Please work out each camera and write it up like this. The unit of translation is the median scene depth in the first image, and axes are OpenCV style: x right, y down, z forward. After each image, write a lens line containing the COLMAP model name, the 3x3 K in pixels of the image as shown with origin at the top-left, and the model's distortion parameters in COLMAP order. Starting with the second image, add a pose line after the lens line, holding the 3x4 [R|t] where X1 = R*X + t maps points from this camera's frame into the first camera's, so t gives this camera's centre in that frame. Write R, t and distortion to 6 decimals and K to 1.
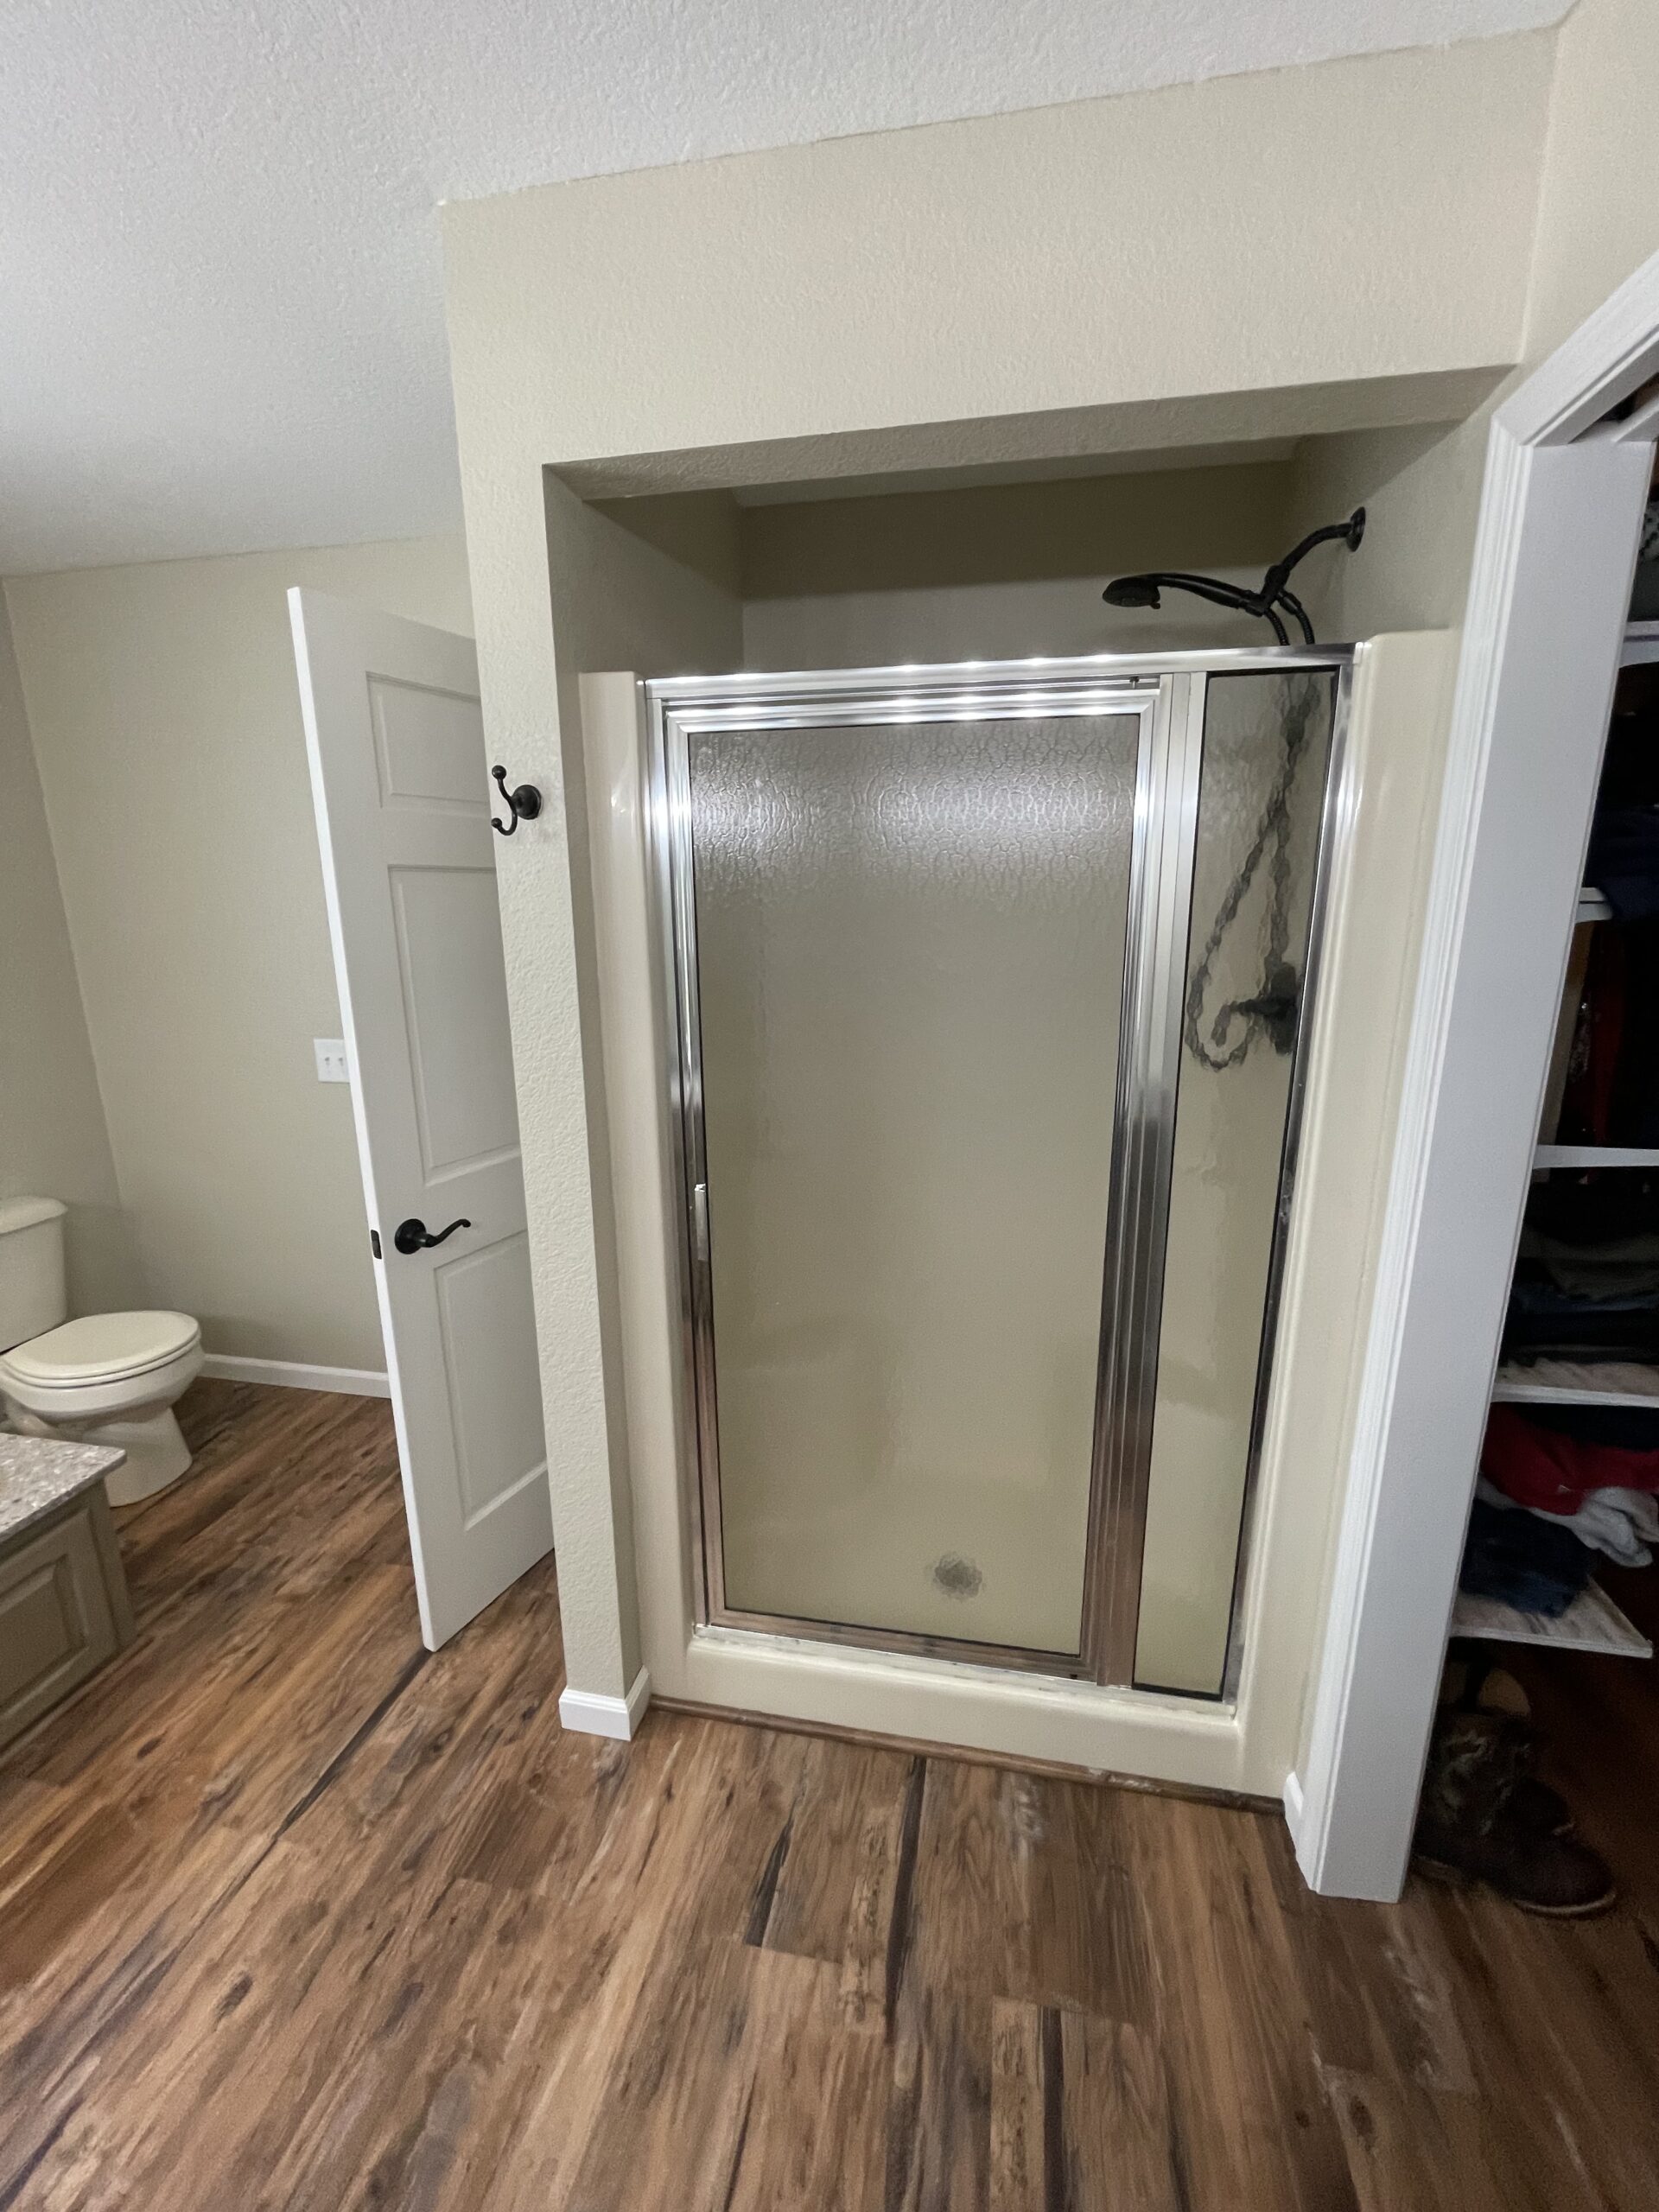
lens RADIAL K [[885.4, 0, 829.5], [0, 885.4, 1106.0], [0, 0, 1]] dist [-0.006358, -0.000210]
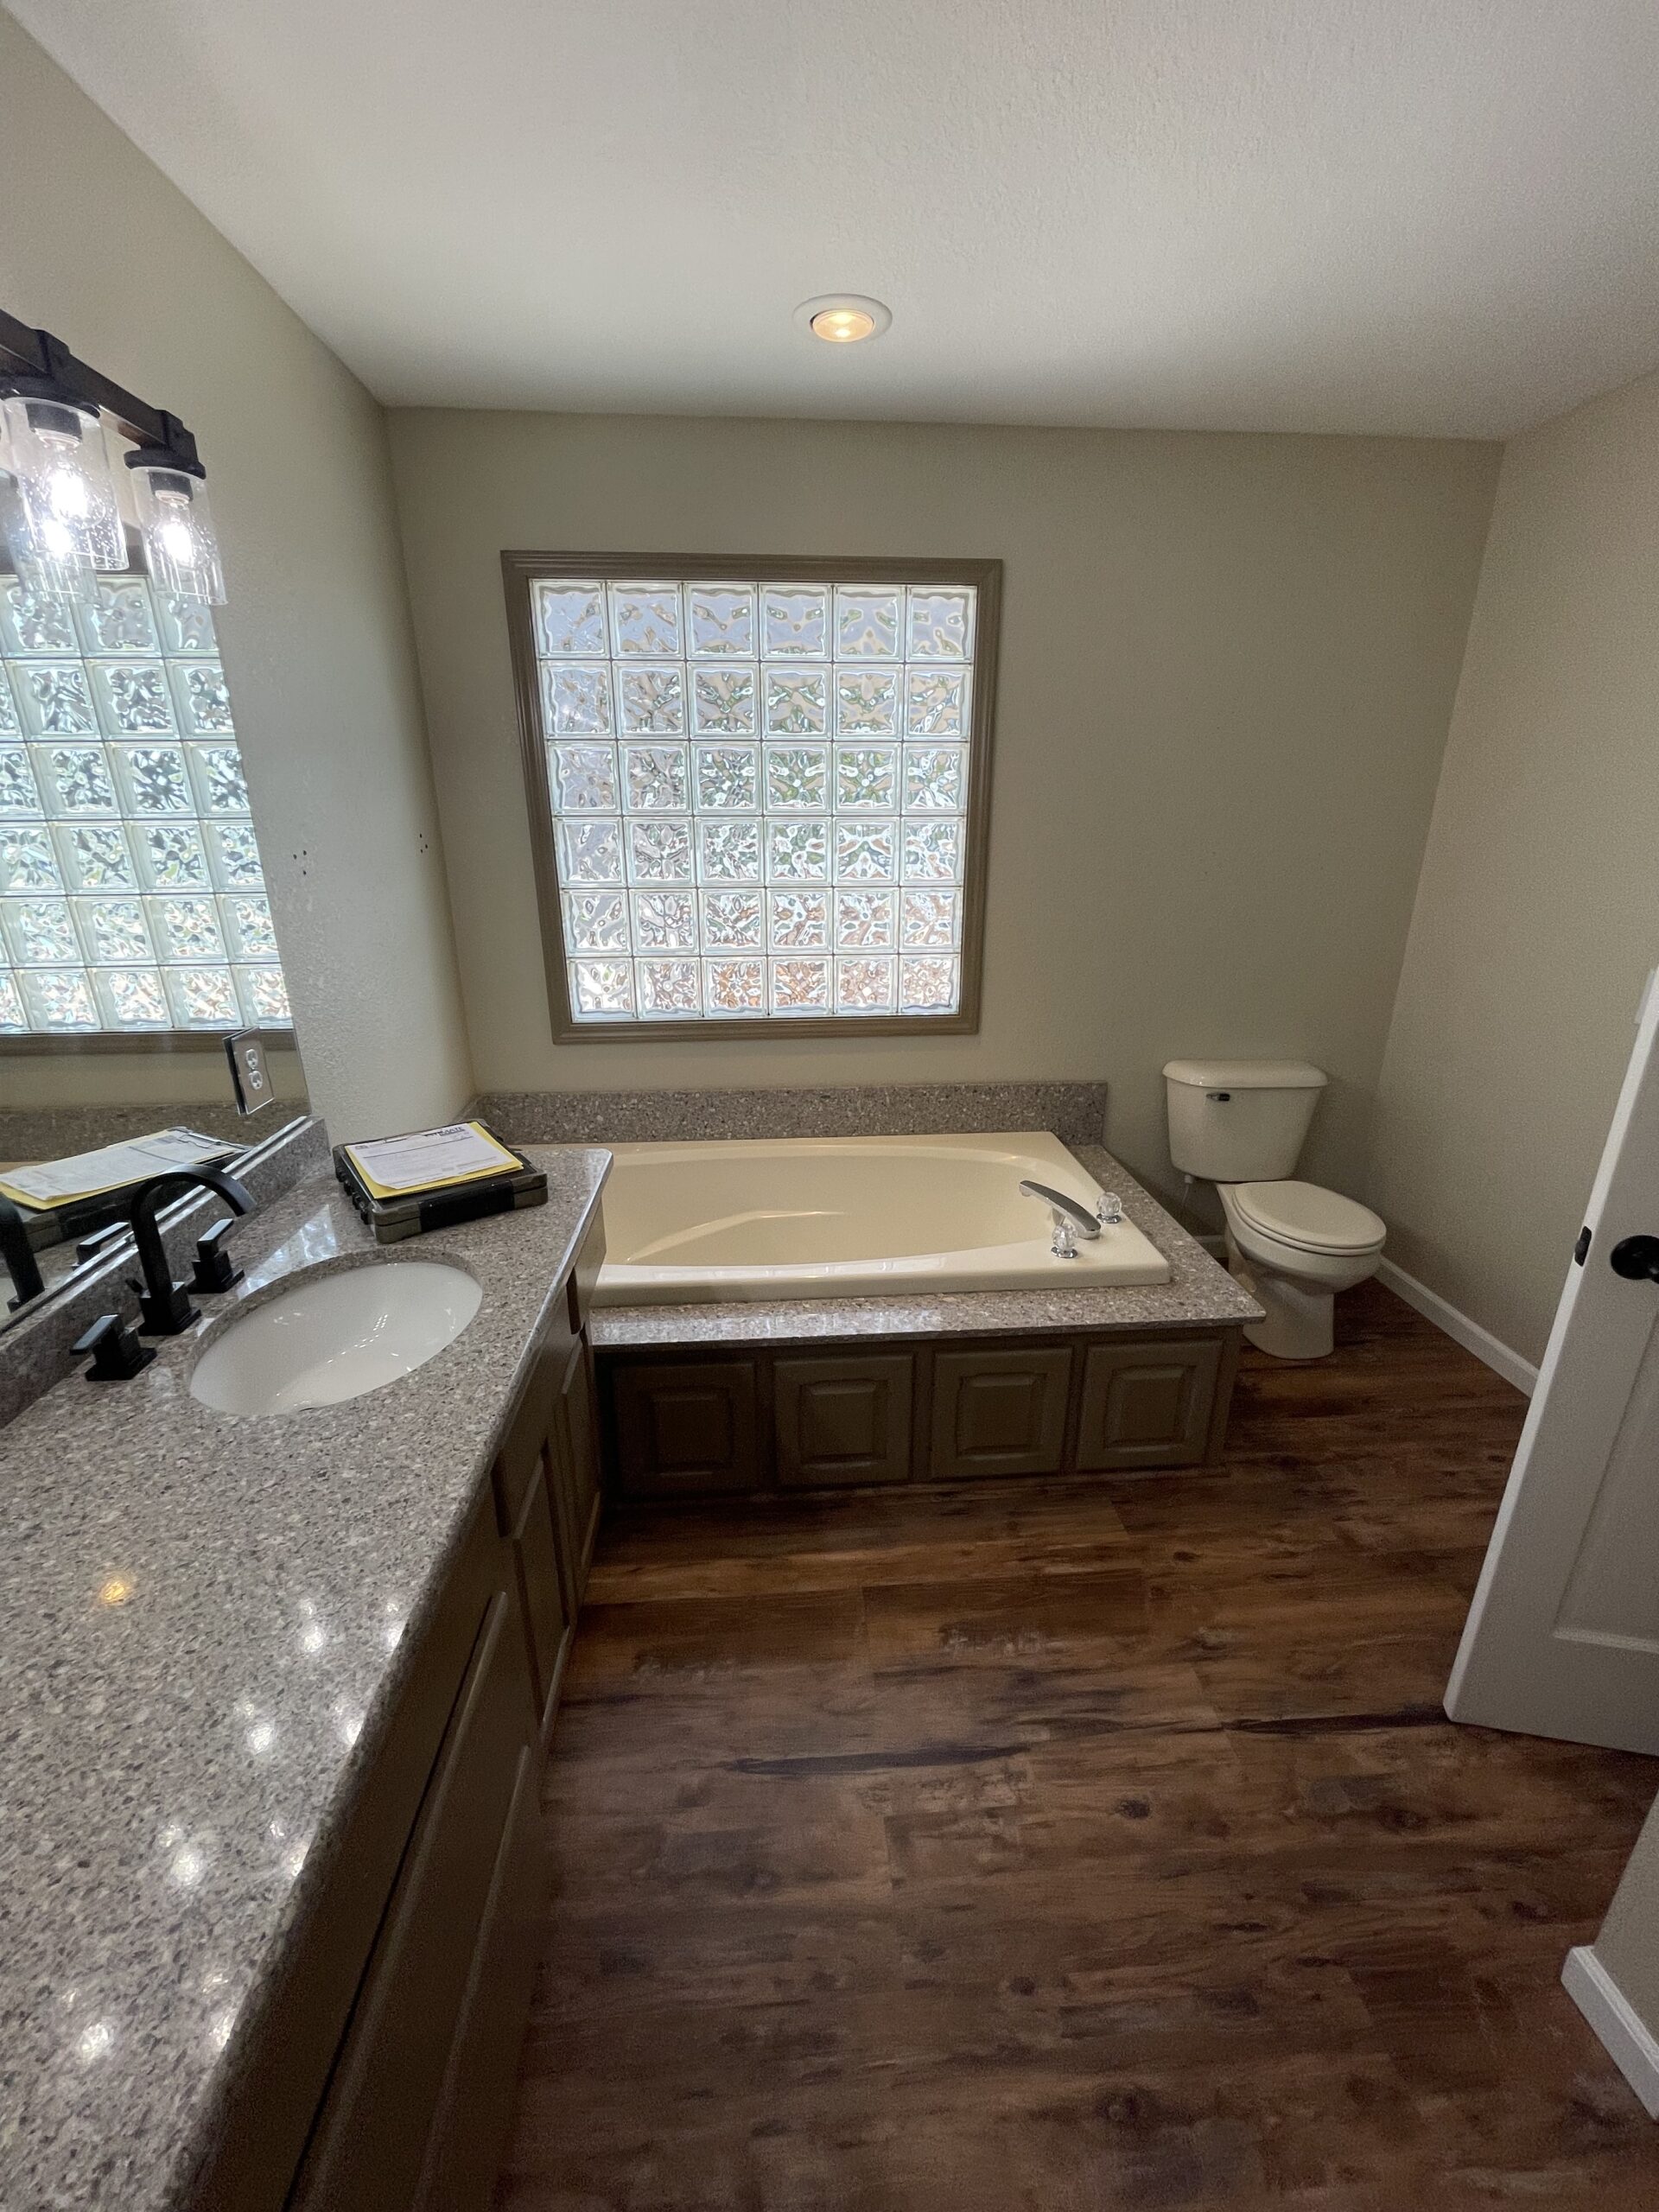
lens RADIAL K [[895.2, 0, 837.4], [0, 895.2, 1106.4], [0, 0, 1]] dist [0.000964, -0.000050]
pose [[0.264741, 0.308257, -0.913723, -0.014144], [-0.208664, 0.943395, 0.257809, -0.020889], [0.941473, 0.122409, 0.314077, 0.131321]]
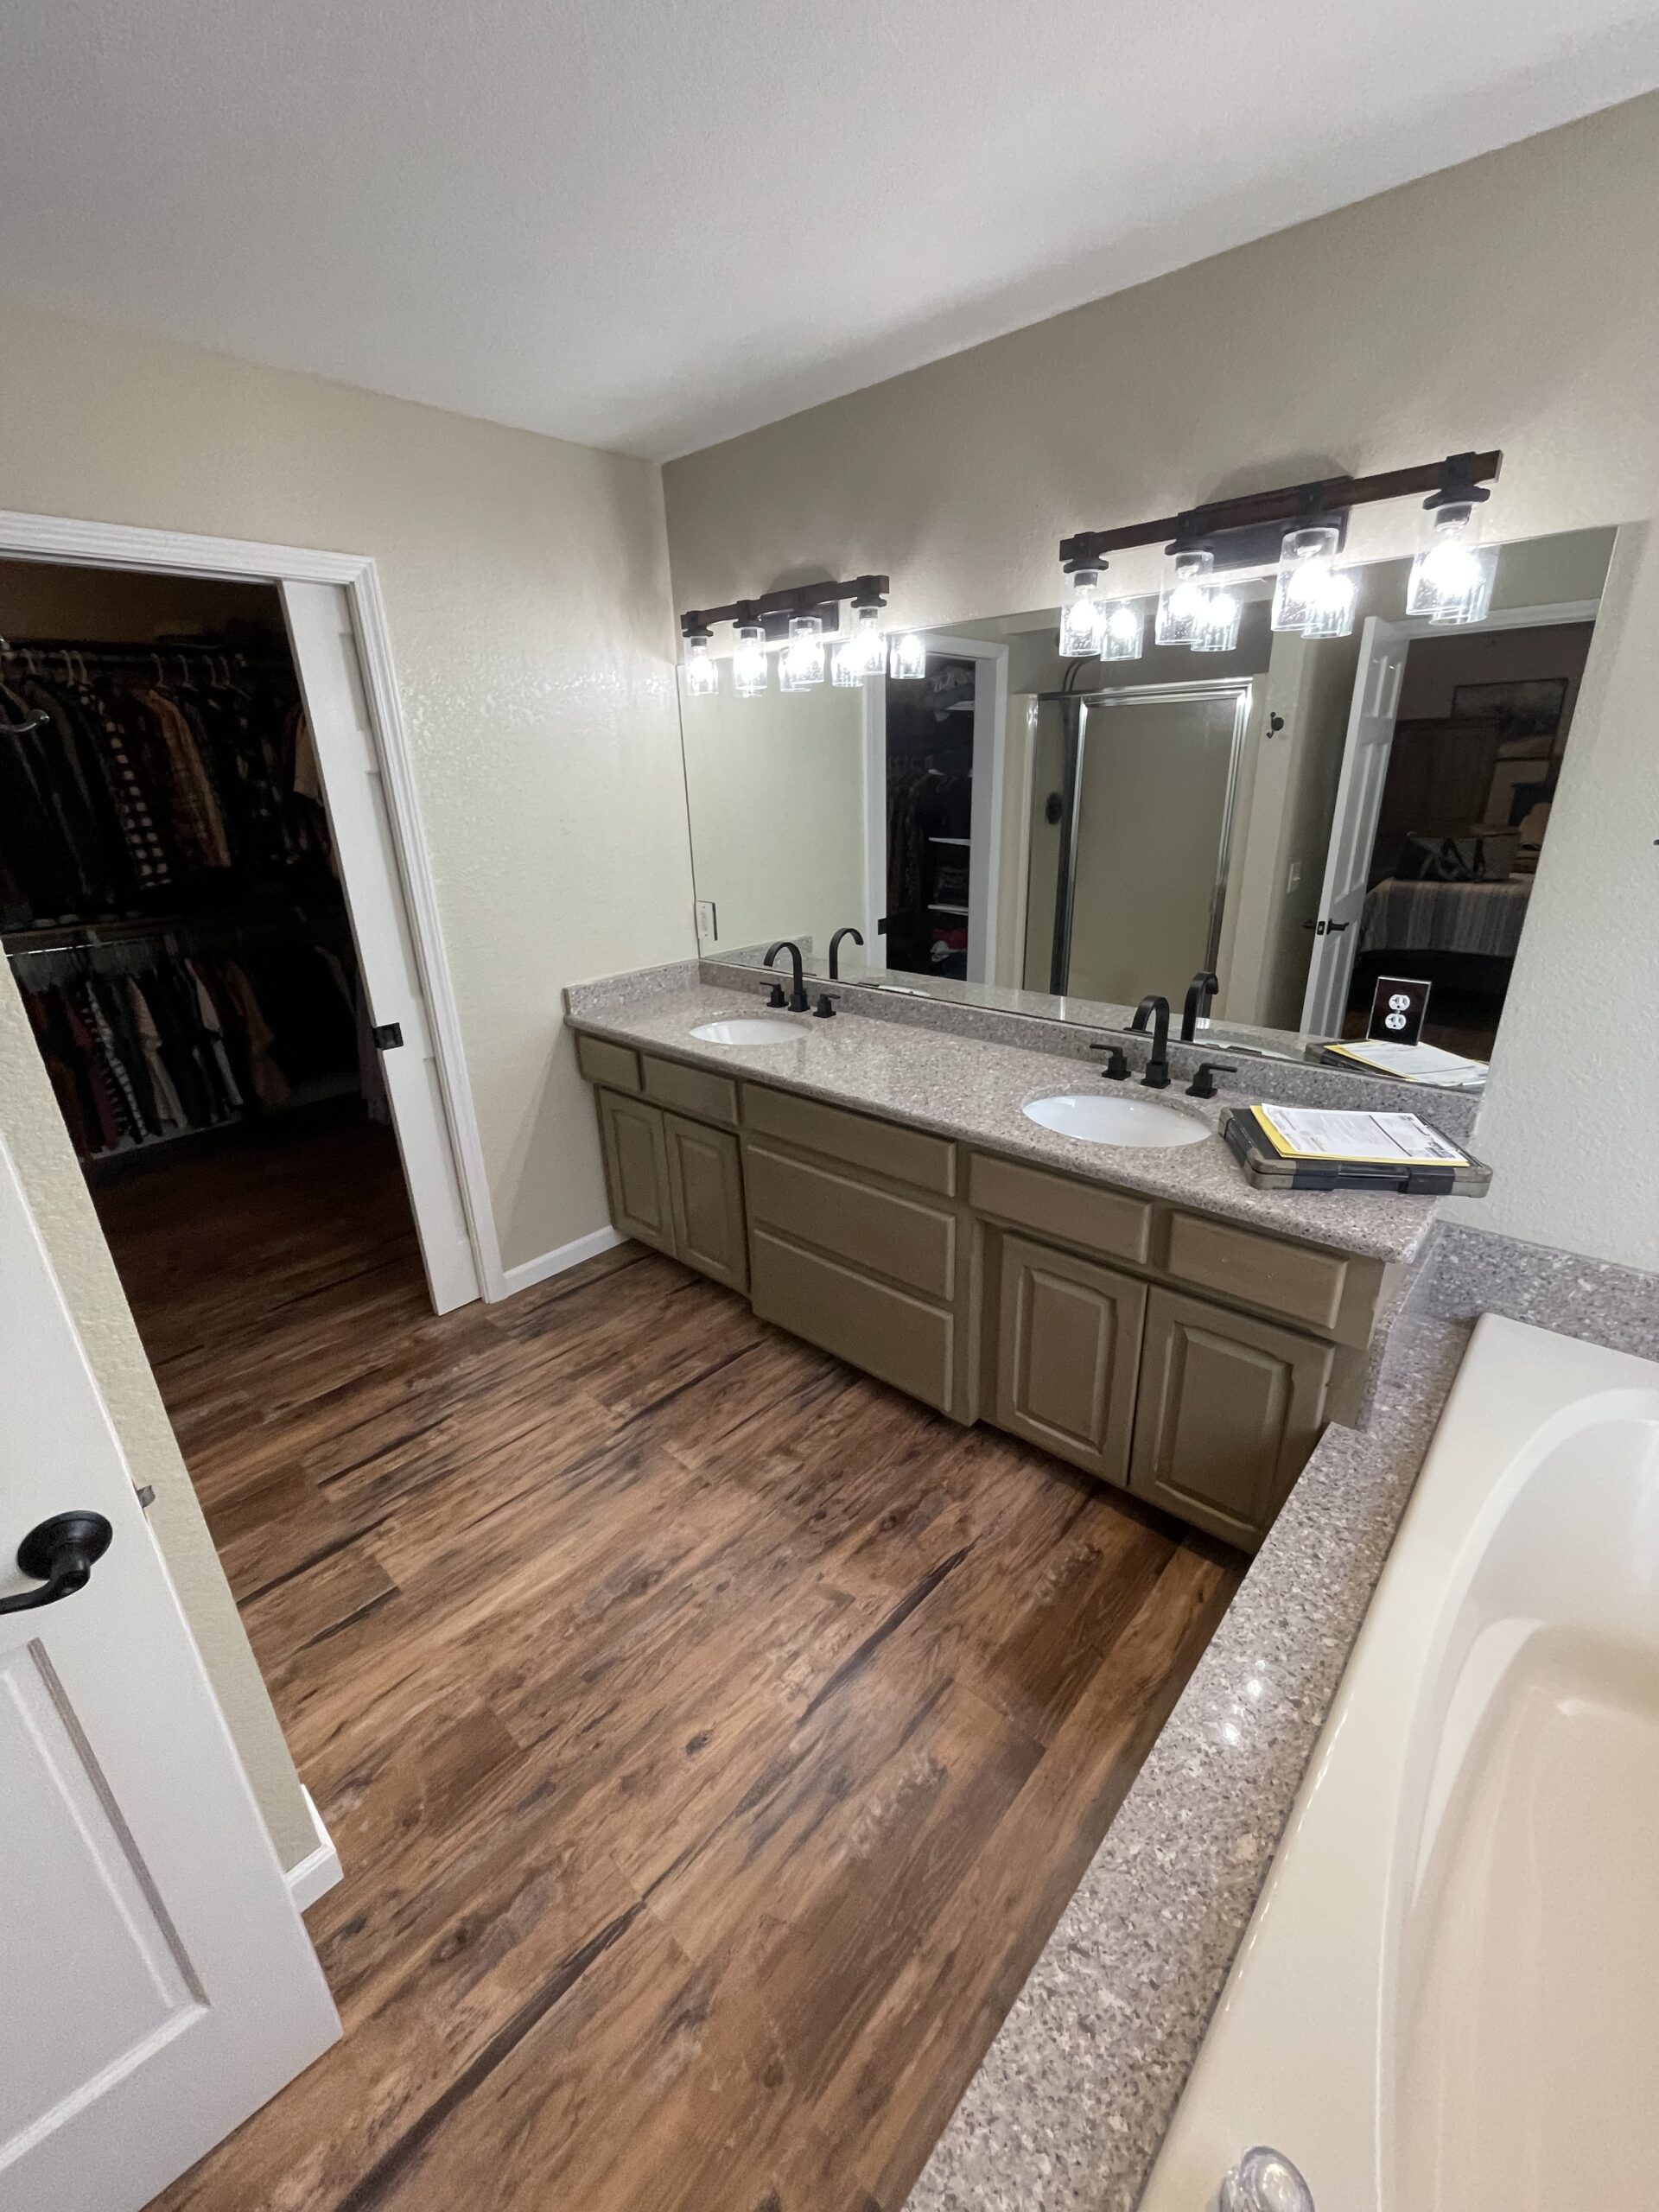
lens RADIAL K [[893.7, 0, 831.1], [0, 893.7, 1107.7], [0, 0, 1]] dist [-0.005544, -0.000056]
pose [[-0.854212, -0.163961, 0.493395, -0.905922], [0.139438, 0.841965, 0.521203, -0.229760], [-0.500879, 0.514015, -0.696354, 0.919167]]
